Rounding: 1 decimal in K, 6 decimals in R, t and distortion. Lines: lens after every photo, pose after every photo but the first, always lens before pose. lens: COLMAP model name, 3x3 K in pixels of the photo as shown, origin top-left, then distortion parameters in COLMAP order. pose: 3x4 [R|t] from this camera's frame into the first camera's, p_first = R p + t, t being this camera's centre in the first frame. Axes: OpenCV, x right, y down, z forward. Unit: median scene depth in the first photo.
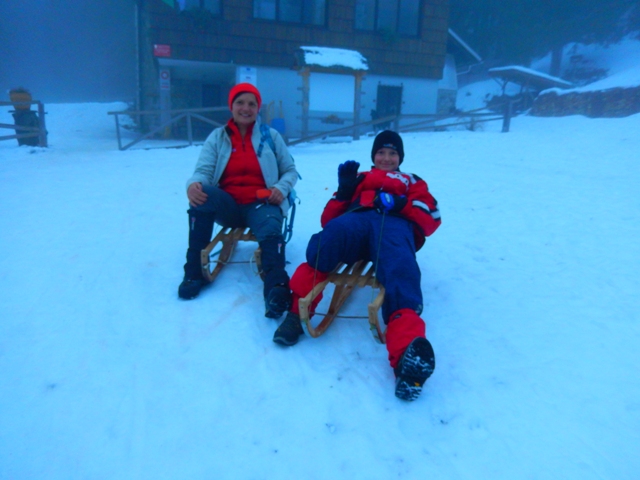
lens RADIAL K [[500.5, 0, 309.8], [0, 500.5, 238.4], [0, 0, 1]] dist [0.006963, -0.003285]
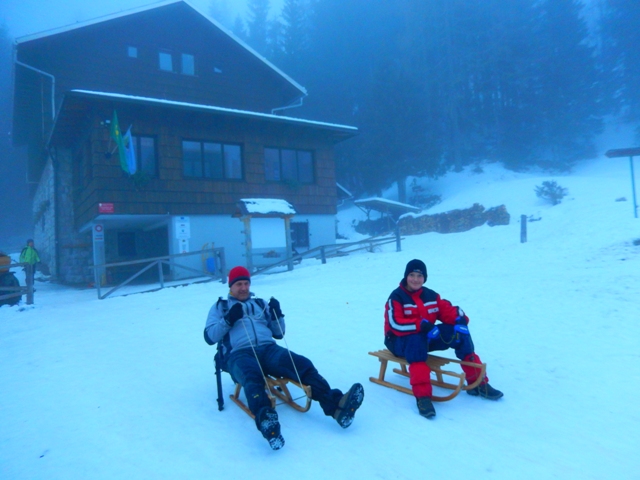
lens RADIAL K [[500.5, 0, 309.8], [0, 500.5, 238.4], [0, 0, 1]] dist [0.006963, -0.003285]
pose [[0.955106, -0.082059, 0.284675, -0.173094], [0.149961, 0.962596, -0.225657, 0.009342], [-0.255509, 0.258217, 0.931686, -0.129553]]
